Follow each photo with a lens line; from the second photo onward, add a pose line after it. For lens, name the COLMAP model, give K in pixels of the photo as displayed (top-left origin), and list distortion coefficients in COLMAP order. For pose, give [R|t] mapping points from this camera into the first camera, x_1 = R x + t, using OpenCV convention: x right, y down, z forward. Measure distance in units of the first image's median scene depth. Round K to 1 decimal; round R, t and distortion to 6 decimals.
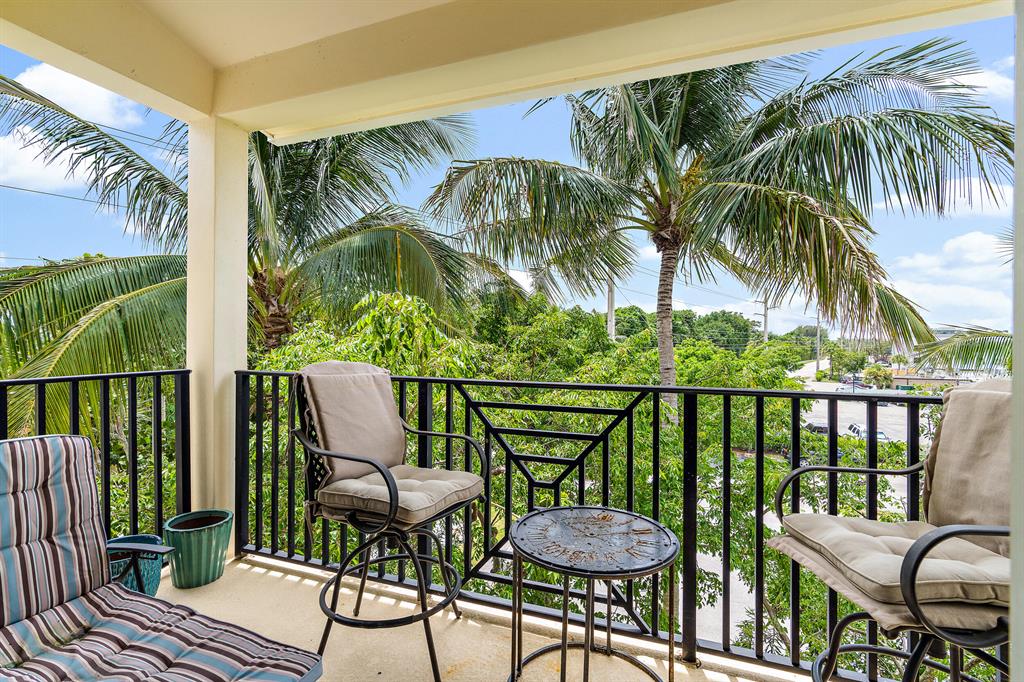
lens RADIAL K [[470.7, 0, 508.1], [0, 470.7, 333.7], [0, 0, 1]] dist [0.000899, 0.000909]
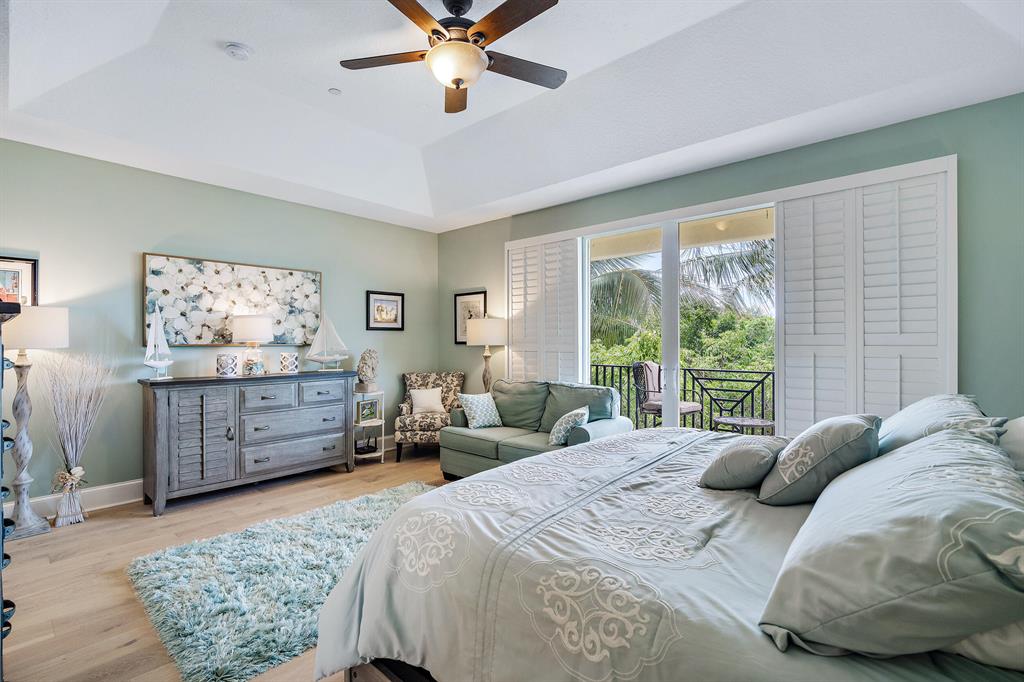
lens RADIAL K [[470.7, 0, 508.1], [0, 470.7, 333.7], [0, 0, 1]] dist [0.000899, 0.000909]
pose [[0.927405, -0.008531, -0.373961, -0.062597], [0.004518, 0.999922, -0.011609, -0.066554], [0.374031, 0.009076, 0.927372, -1.811923]]
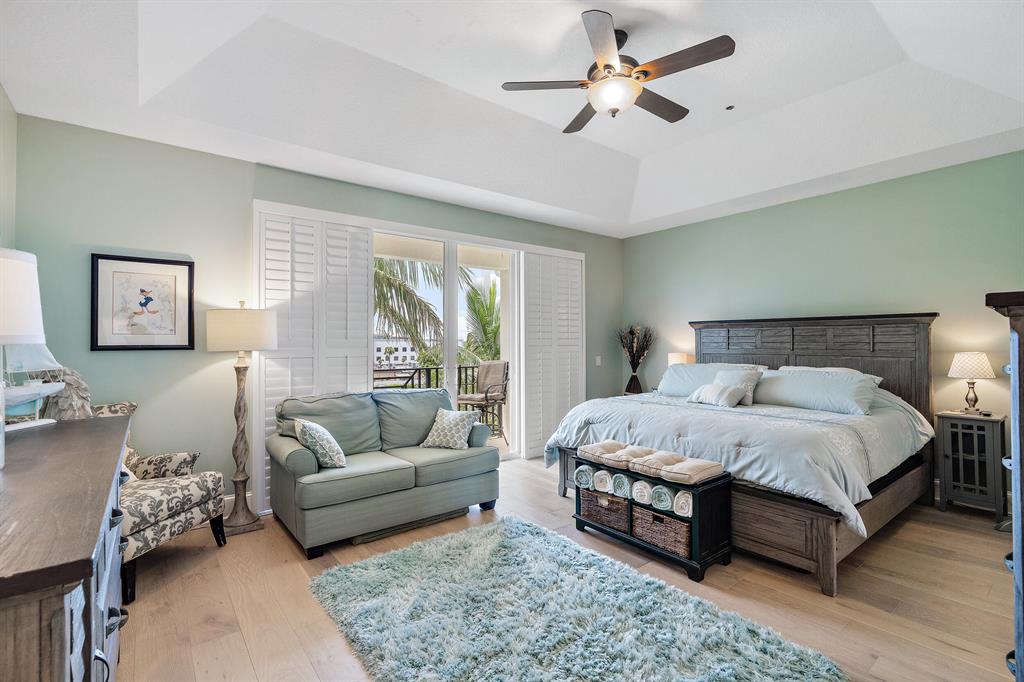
lens RADIAL K [[470.7, 0, 508.1], [0, 470.7, 333.7], [0, 0, 1]] dist [0.000899, 0.000909]
pose [[0.524229, 0.014260, 0.851458, -2.001329], [0.007030, 0.999753, -0.021072, -0.052722], [-0.851548, 0.017032, 0.524000, -1.148585]]
